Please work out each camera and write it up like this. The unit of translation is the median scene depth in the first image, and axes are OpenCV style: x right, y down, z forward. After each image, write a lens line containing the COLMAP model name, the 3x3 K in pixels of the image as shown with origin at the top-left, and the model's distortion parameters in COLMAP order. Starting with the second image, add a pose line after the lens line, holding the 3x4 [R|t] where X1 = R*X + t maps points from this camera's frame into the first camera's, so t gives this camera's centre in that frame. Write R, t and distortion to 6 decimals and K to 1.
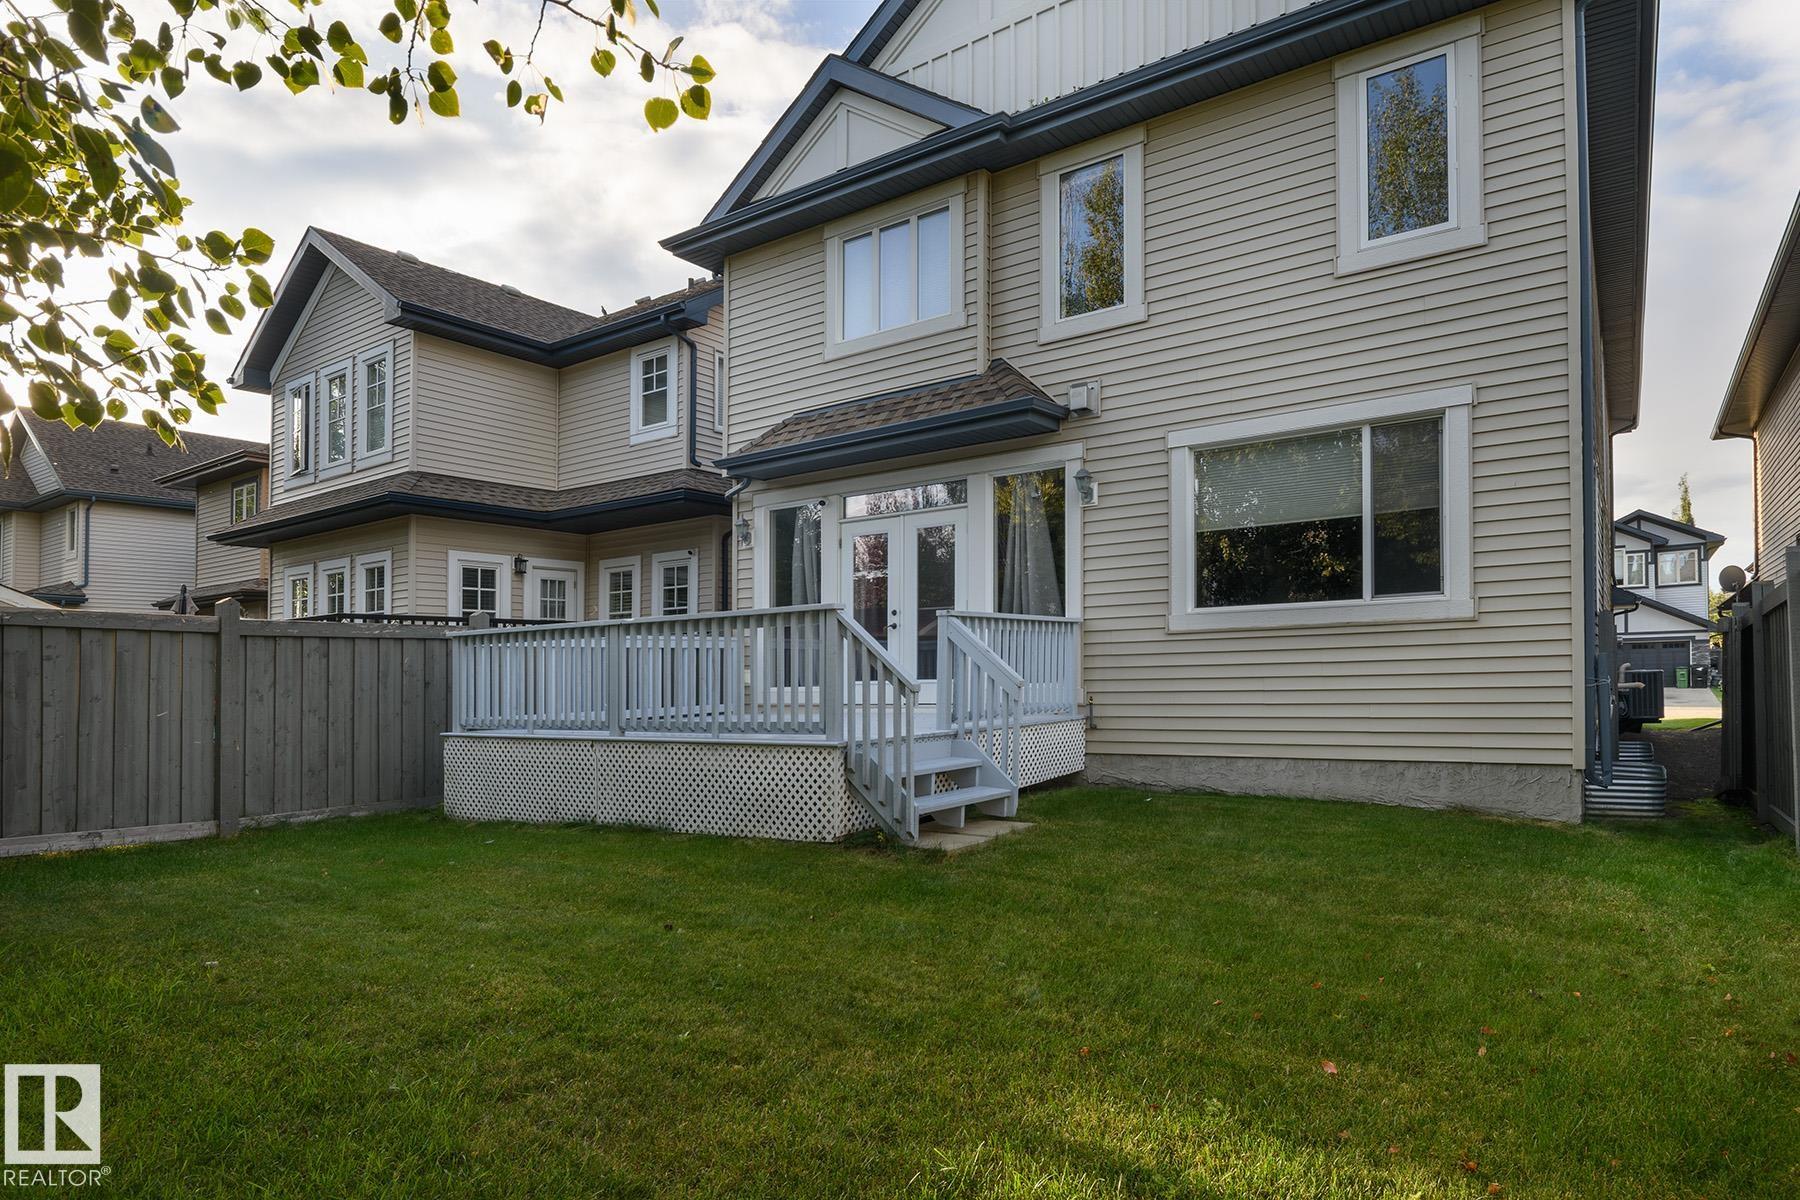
lens RADIAL K [[1022.3, 0, 900.0], [0, 1022.3, 600.0], [0, 0, 1]] dist [-0.001138, -0.000150]
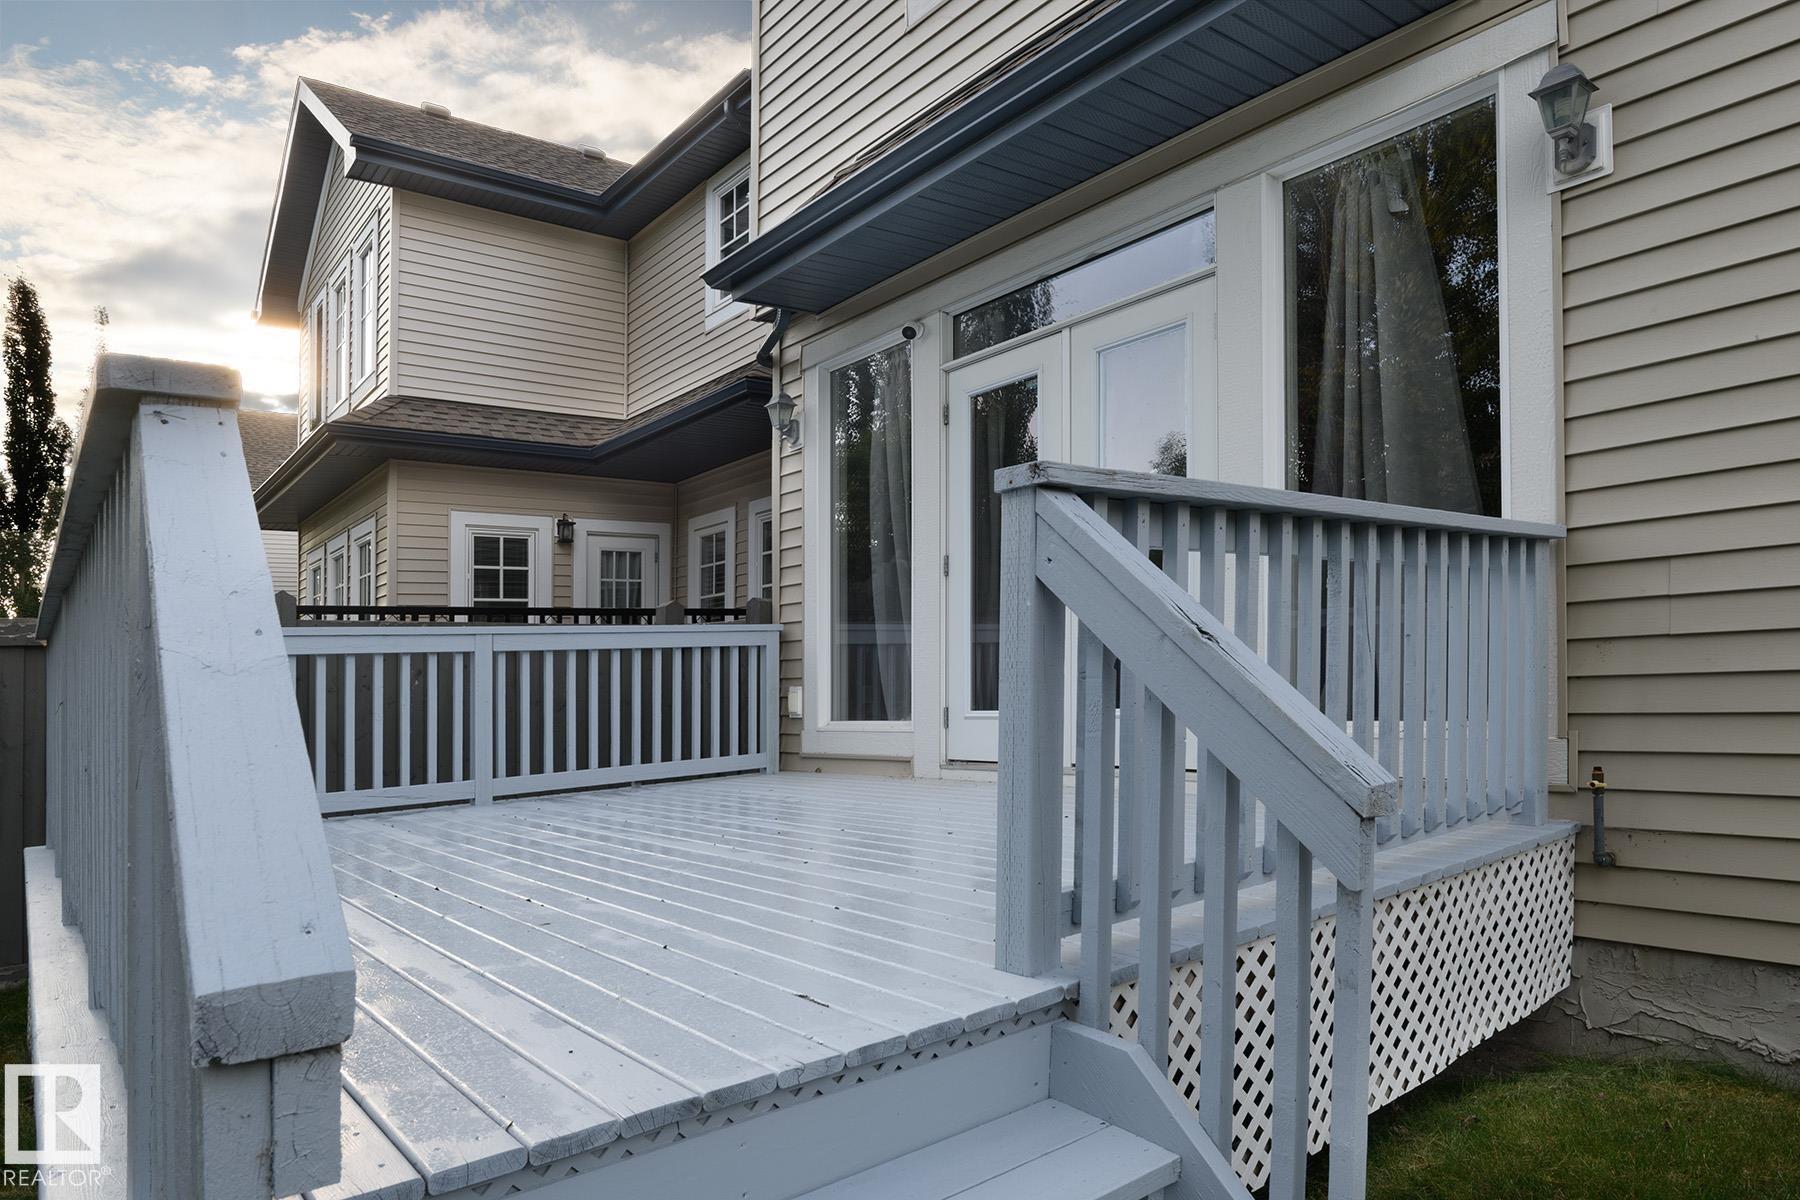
lens RADIAL K [[1100.6, 0, 896.6], [0, 1100.6, 683.2], [0, 0, 1]] dist [-0.003632, 0.000095]
pose [[0.957840, -0.015205, -0.286900, 0.048123], [0.038169, 0.996481, 0.074619, 0.021861], [0.284756, -0.082423, 0.955050, 0.386818]]
